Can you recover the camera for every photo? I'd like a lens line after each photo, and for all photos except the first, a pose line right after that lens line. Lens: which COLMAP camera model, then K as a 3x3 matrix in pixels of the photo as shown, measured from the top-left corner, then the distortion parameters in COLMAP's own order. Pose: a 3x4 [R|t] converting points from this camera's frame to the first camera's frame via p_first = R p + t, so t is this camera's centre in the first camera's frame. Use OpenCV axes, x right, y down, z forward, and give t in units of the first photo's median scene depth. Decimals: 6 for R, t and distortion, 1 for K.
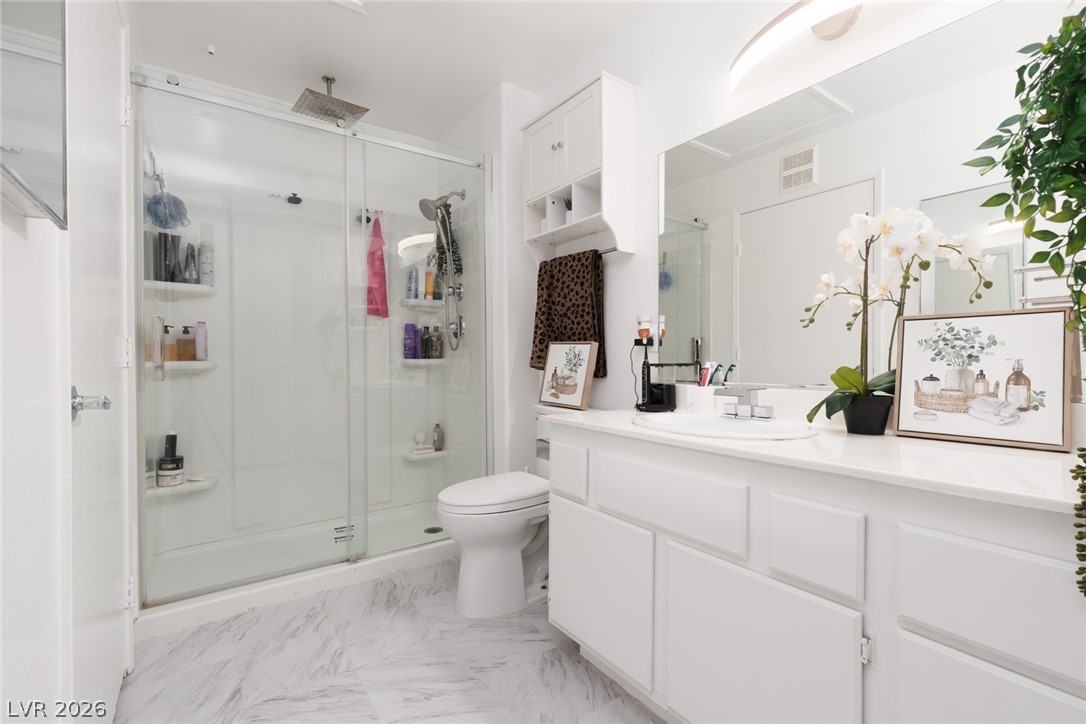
lens RADIAL K [[486.2, 0, 543.1], [0, 486.2, 361.8], [0, 0, 1]] dist [0.001930, 0.000818]
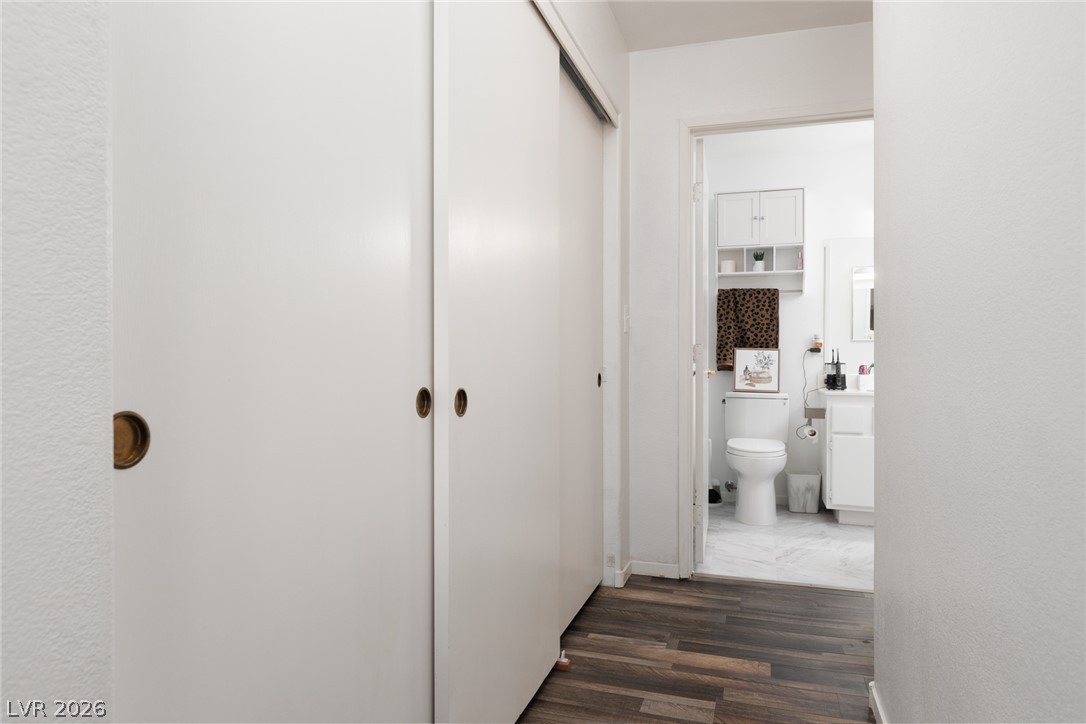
lens RADIAL K [[692.9, 0, 543.2], [0, 692.9, 361.0], [0, 0, 1]] dist [-0.003180, -0.000258]
pose [[0.802039, -0.001302, 0.597270, -1.732468], [0.003604, 0.999990, -0.002660, 0.000599], [-0.597261, 0.004286, 0.802036, -0.303517]]
